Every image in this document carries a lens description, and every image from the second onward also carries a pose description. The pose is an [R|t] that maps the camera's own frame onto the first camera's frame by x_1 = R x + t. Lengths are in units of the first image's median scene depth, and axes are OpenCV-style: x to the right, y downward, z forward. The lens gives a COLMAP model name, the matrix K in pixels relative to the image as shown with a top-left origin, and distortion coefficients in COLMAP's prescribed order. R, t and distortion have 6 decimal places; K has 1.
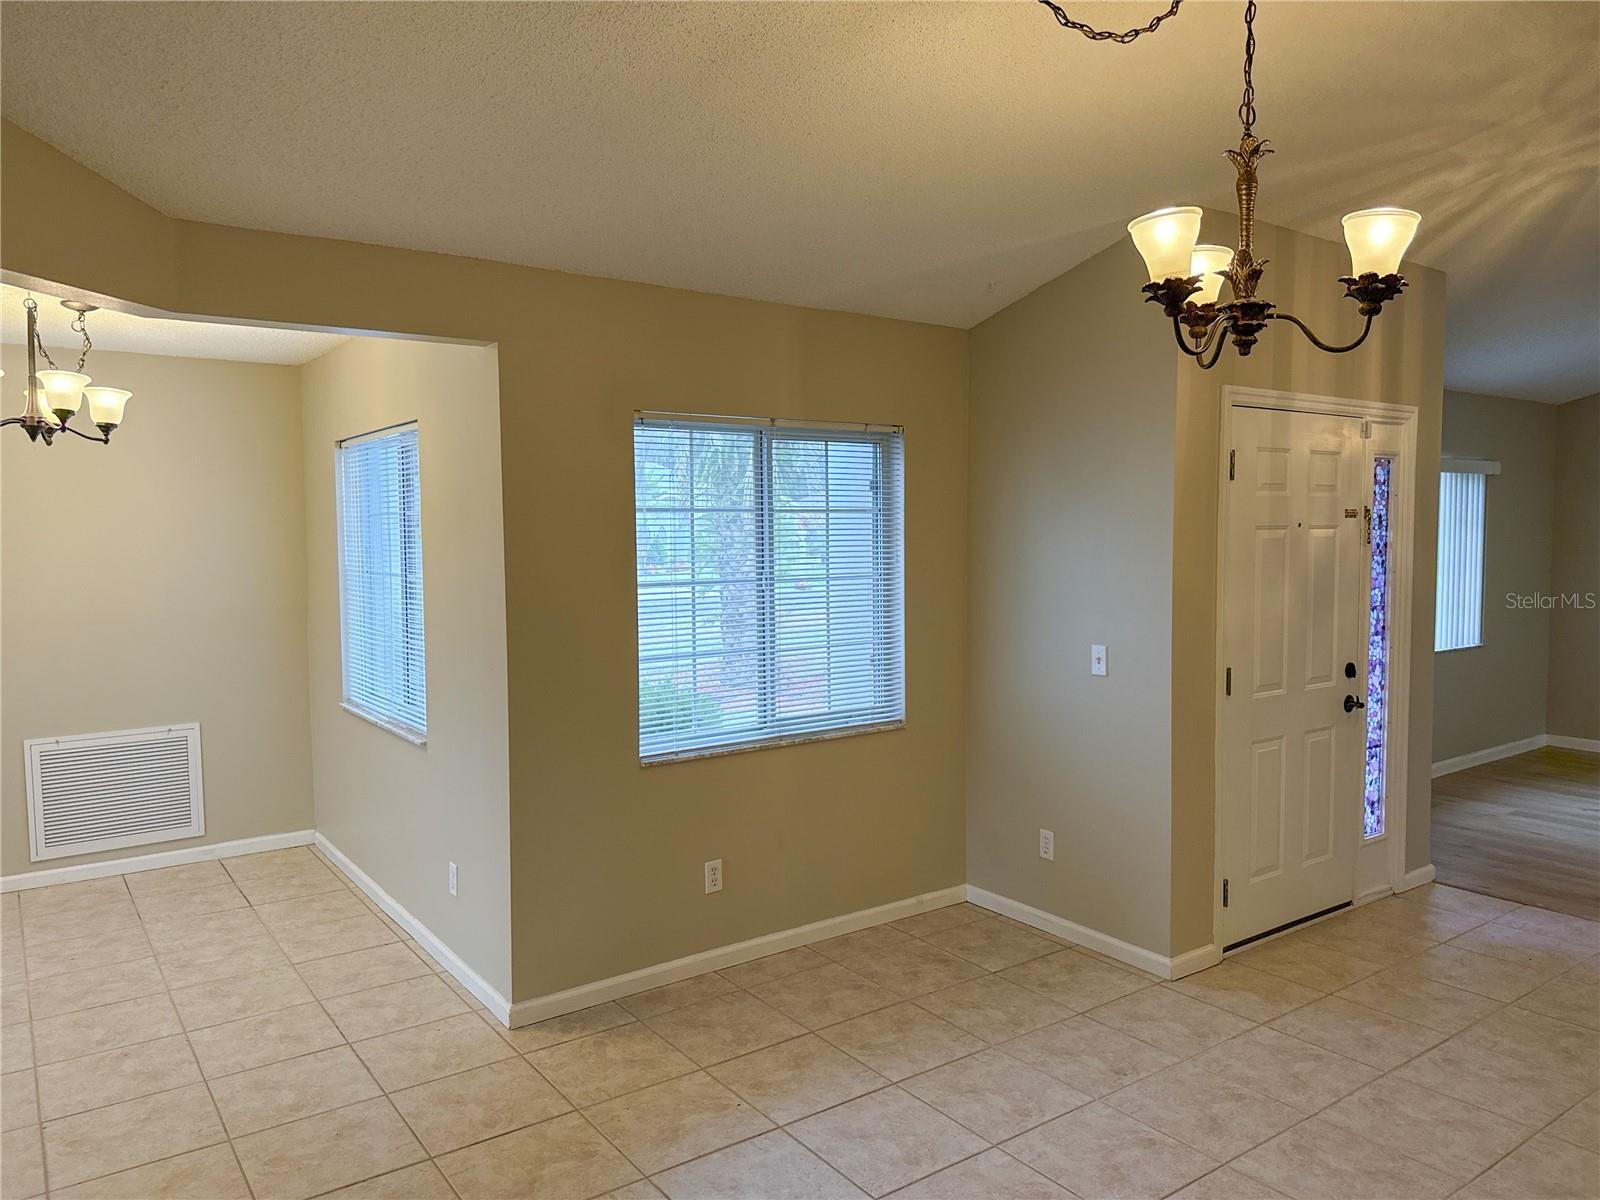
lens RADIAL K [[1127.4, 0, 784.0], [0, 1127.4, 609.2], [0, 0, 1]] dist [0.006556, -0.020489]
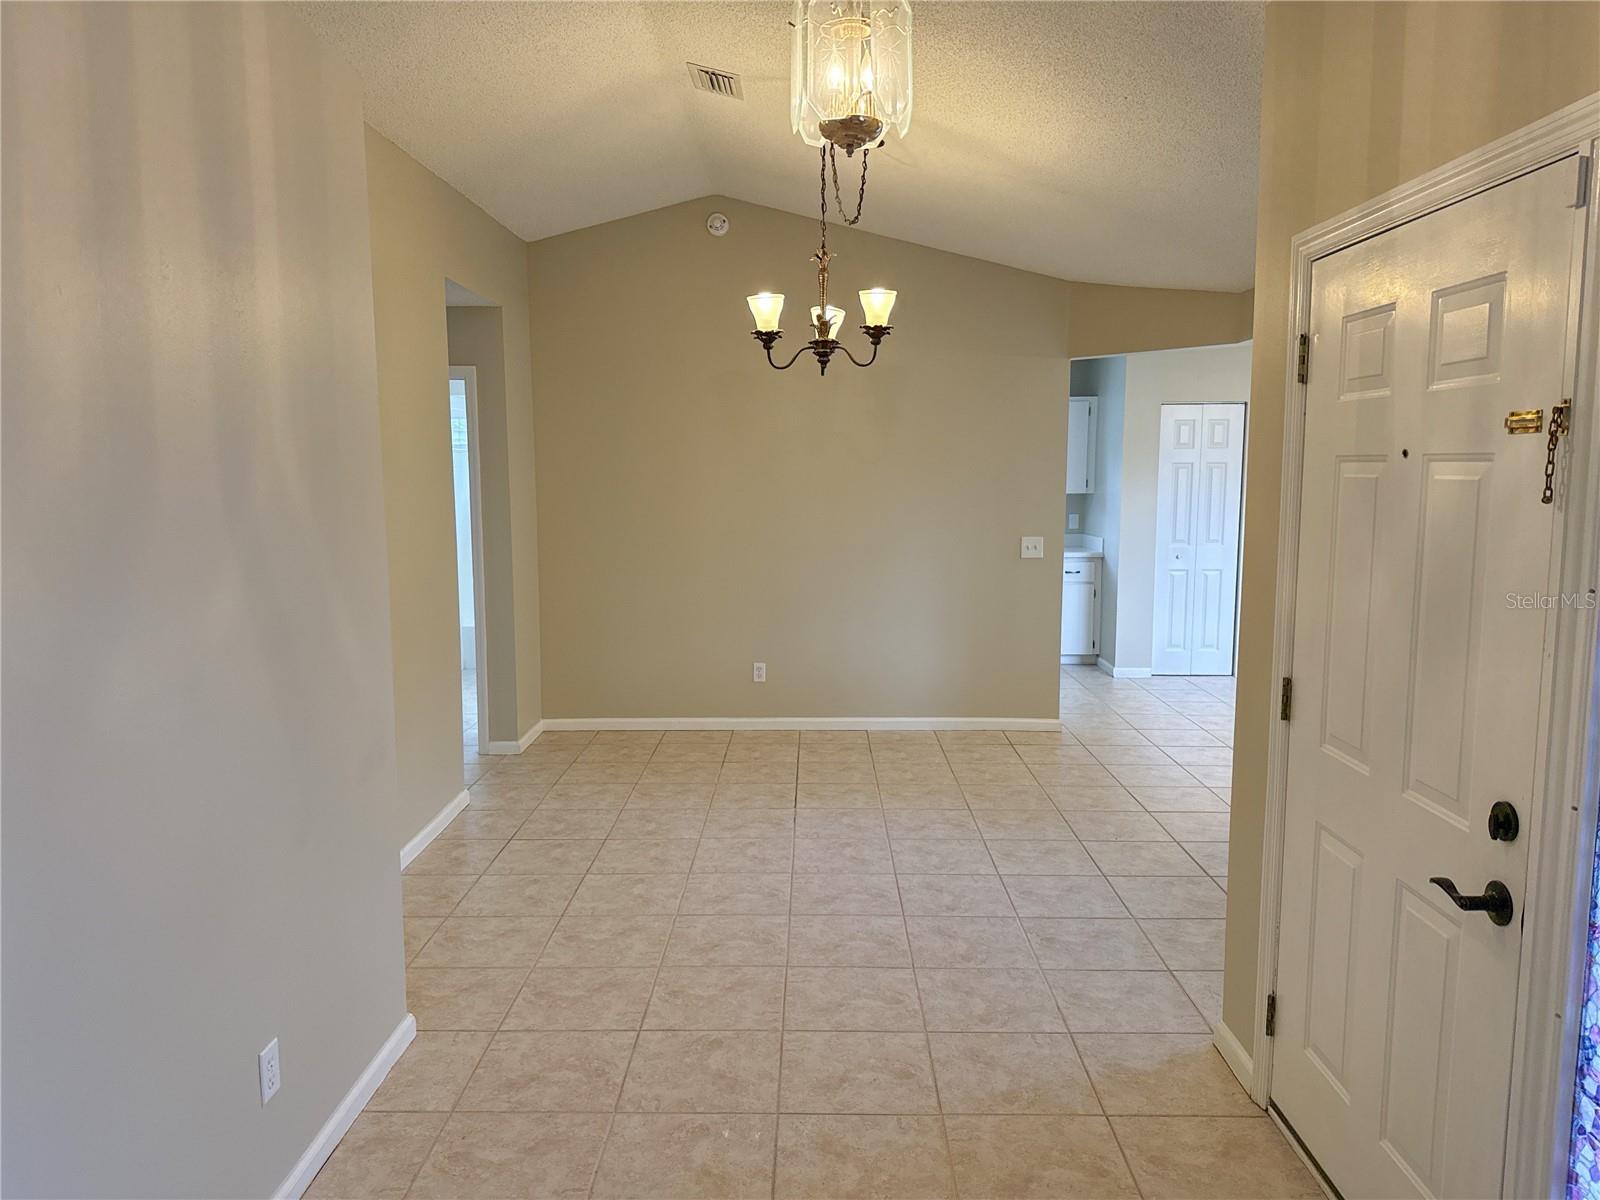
lens RADIAL K [[1127.4, 0, 794.8], [0, 1127.4, 584.3], [0, 0, 1]] dist [0.006556, -0.020489]
pose [[-0.595544, 0.094328, -0.797765, 1.015588], [-0.046985, 0.987292, 0.151812, -0.080209], [0.801947, 0.127894, -0.583544, 1.083490]]
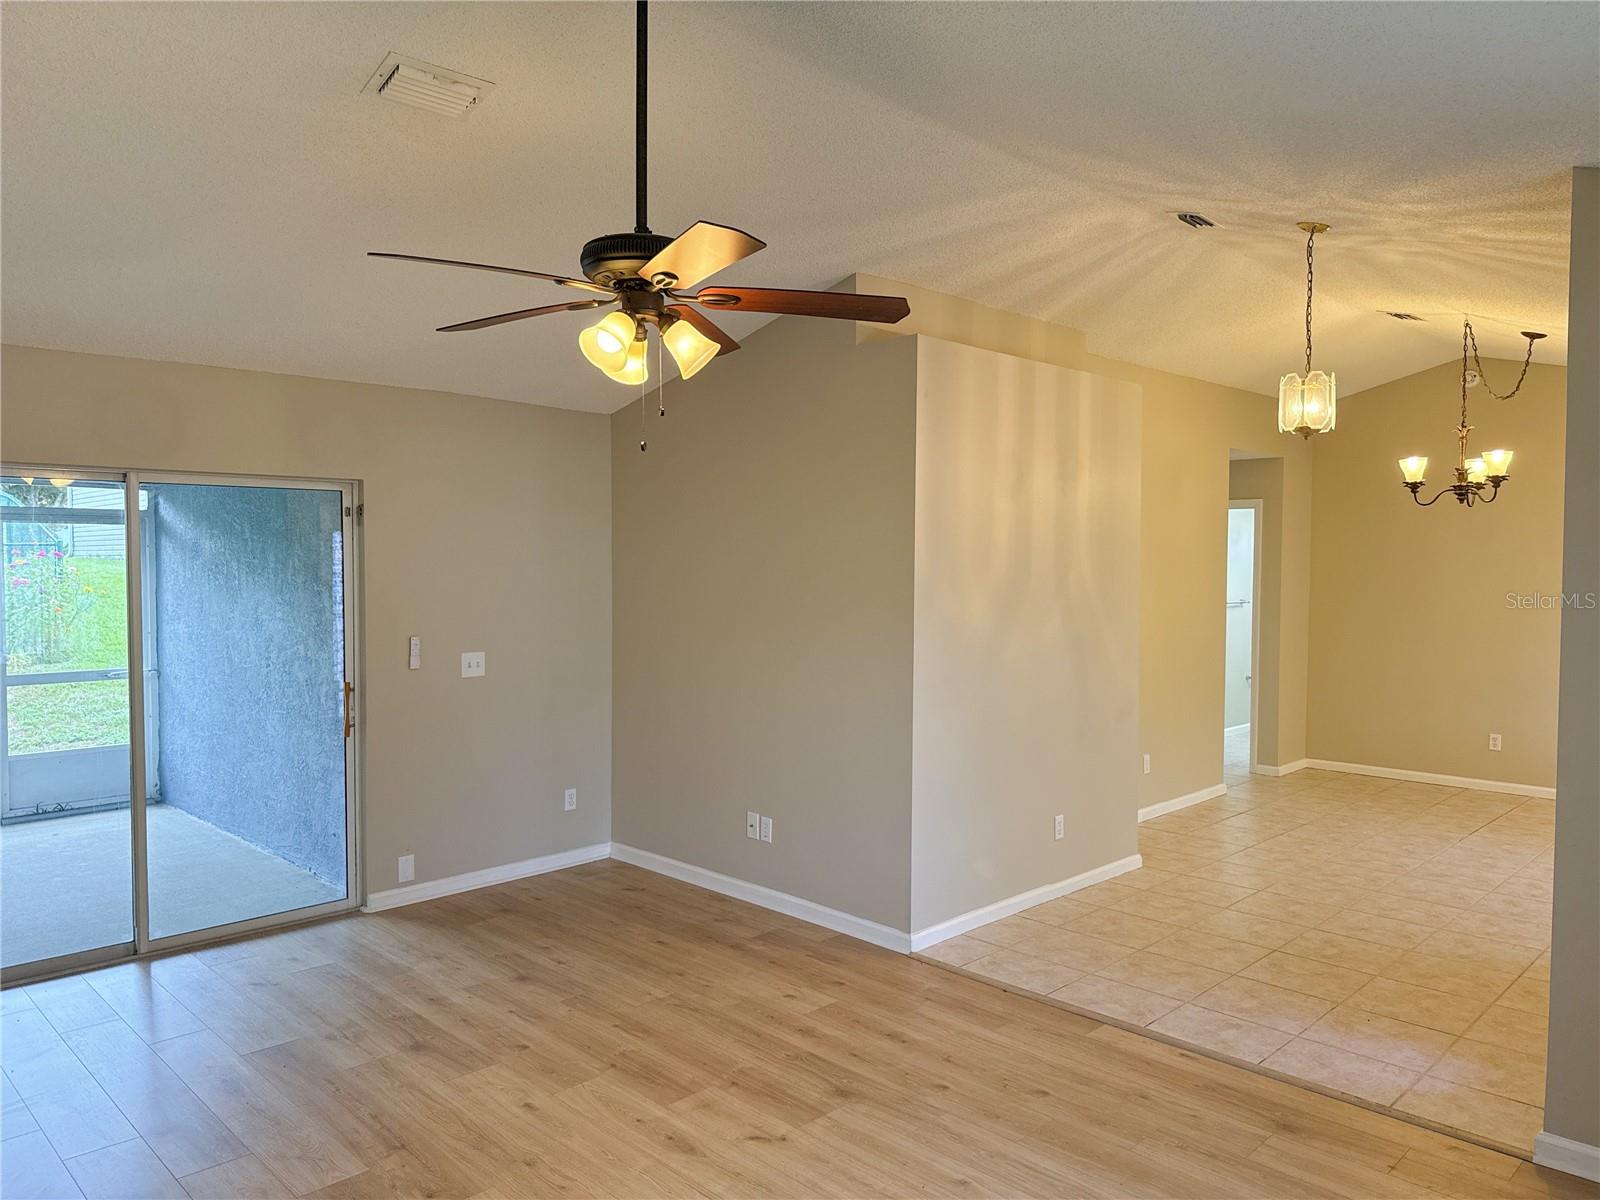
lens RADIAL K [[1127.4, 0, 797.3], [0, 1127.4, 586.2], [0, 0, 1]] dist [0.006556, -0.020489]
pose [[-0.985569, 0.004037, -0.169226, 1.256328], [-0.012730, 0.995117, 0.097882, -0.142936], [0.168795, 0.098624, -0.980705, 1.754592]]
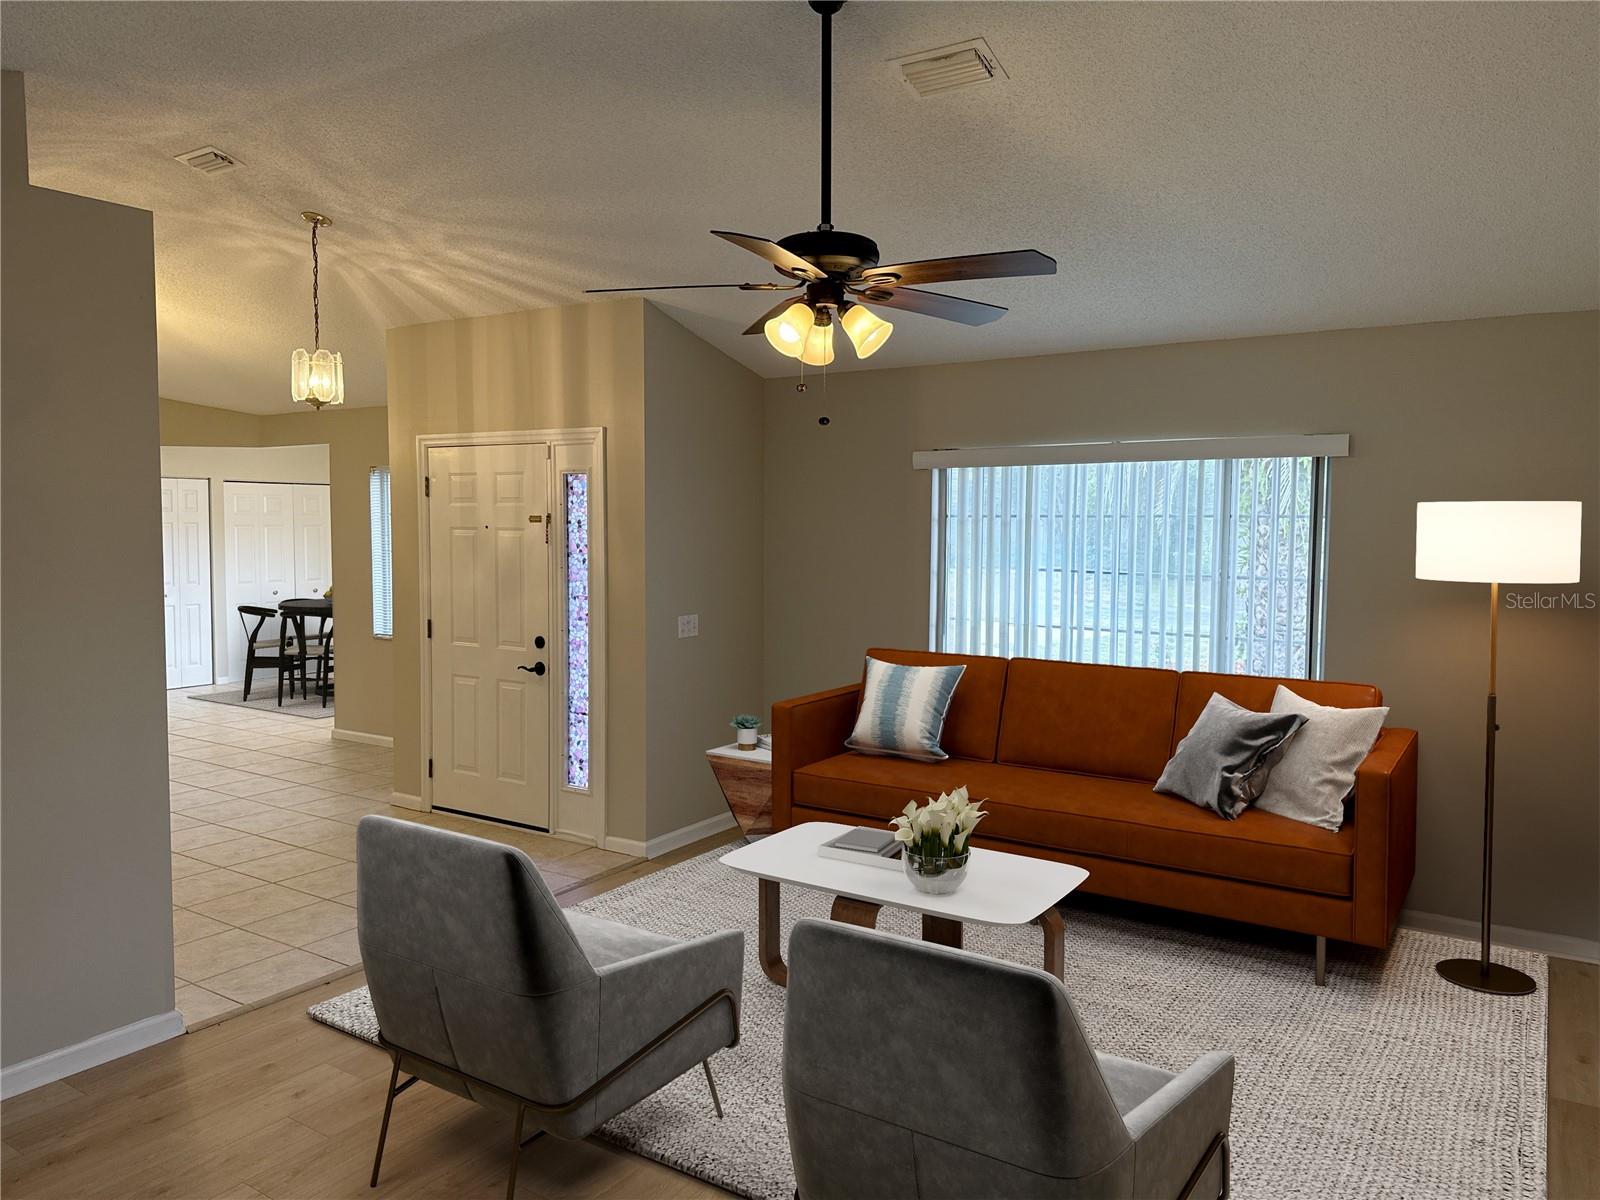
lens RADIAL K [[1127.4, 0, 810.2], [0, 1127.4, 598.7], [0, 0, 1]] dist [0.006556, -0.020489]
pose [[0.382860, 0.071470, -0.921038, 1.891954], [-0.074708, 0.996133, 0.046243, -0.080778], [0.920781, 0.051104, 0.386719, 0.837484]]
